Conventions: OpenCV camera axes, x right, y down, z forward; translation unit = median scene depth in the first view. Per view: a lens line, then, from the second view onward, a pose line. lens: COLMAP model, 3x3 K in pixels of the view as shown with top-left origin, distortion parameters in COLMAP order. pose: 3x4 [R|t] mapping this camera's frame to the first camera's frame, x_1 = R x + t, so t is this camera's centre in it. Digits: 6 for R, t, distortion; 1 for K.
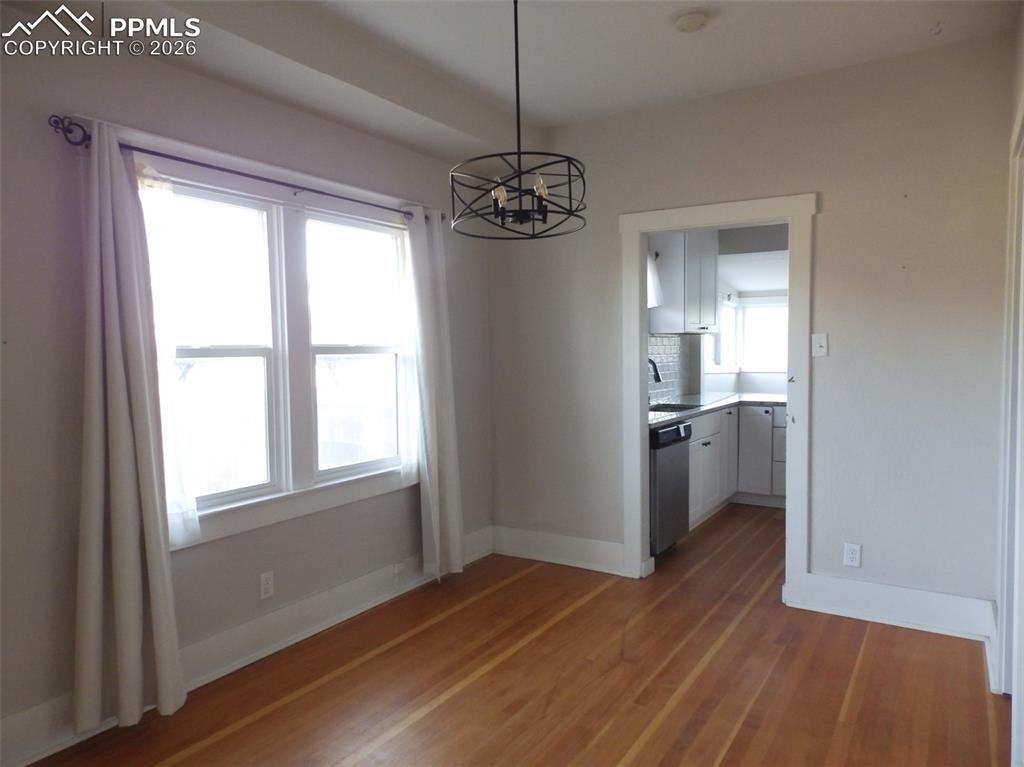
lens RADIAL K [[711.6, 0, 506.3], [0, 711.6, 385.7], [0, 0, 1]] dist [0.026941, -0.004833]
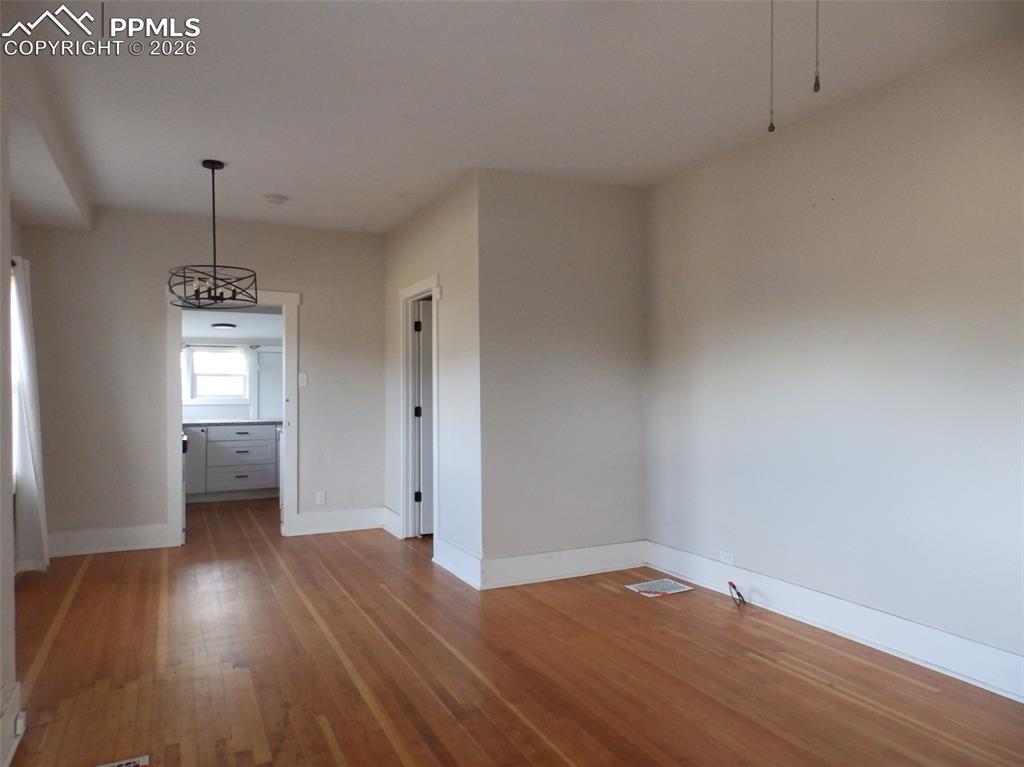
lens RADIAL K [[711.6, 0, 506.3], [0, 711.6, 385.7], [0, 0, 1]] dist [0.026941, -0.004833]
pose [[0.535924, 0.013191, 0.844163, -0.726389], [0.038928, 0.998428, -0.040315, 0.044275], [-0.843368, 0.054467, 0.534568, -0.329718]]
